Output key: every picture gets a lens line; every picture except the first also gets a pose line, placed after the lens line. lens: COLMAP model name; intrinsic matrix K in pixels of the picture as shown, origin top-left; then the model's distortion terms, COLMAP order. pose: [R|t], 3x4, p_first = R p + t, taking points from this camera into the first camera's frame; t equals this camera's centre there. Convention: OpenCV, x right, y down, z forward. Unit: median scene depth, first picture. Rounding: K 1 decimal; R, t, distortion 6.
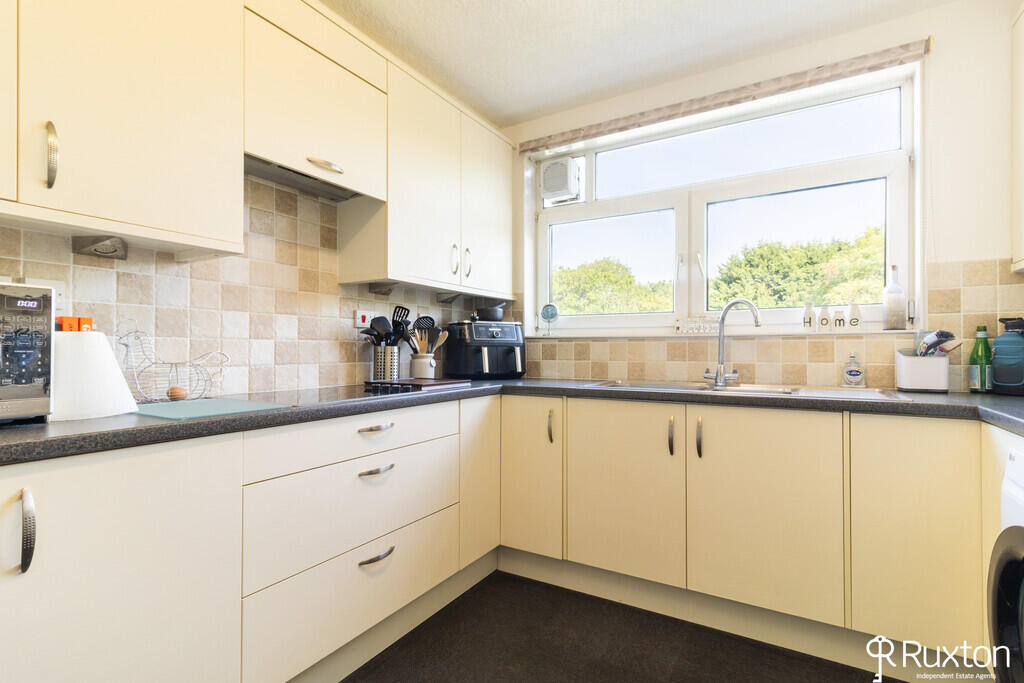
lens RADIAL K [[475.1, 0, 511.4], [0, 475.1, 345.2], [0, 0, 1]] dist [0.003466, -0.000701]
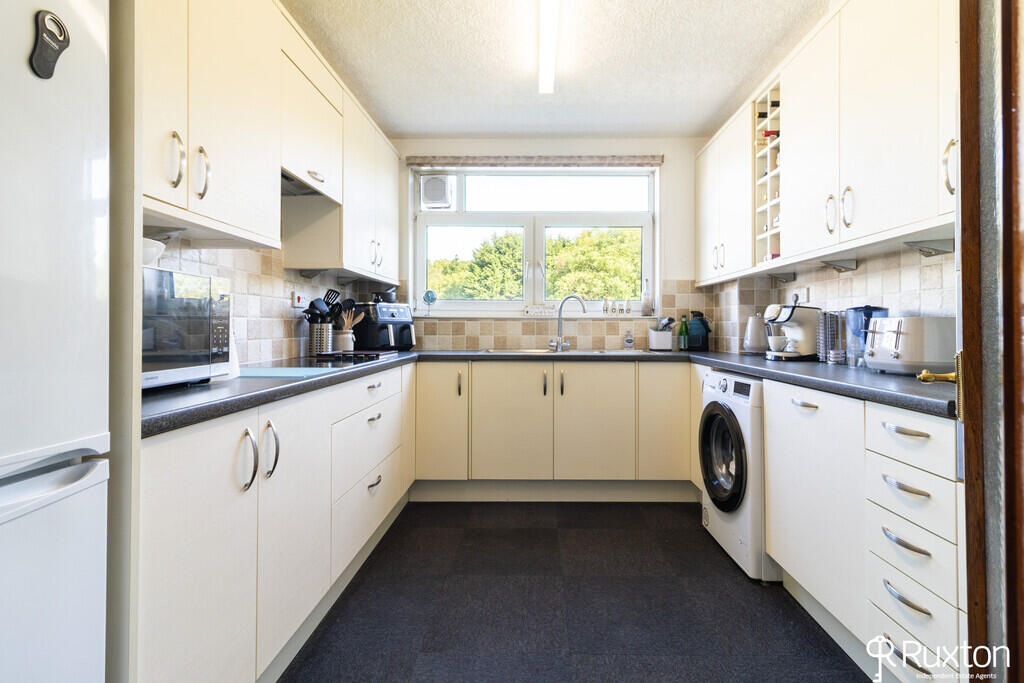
lens RADIAL K [[475.1, 0, 528.4], [0, 475.1, 322.3], [0, 0, 1]] dist [0.003466, -0.000701]
pose [[0.860373, 0.007293, 0.509612, -0.420437], [-0.007327, 0.999971, -0.001941, -0.002703], [-0.509611, -0.002064, 0.860402, -0.256705]]
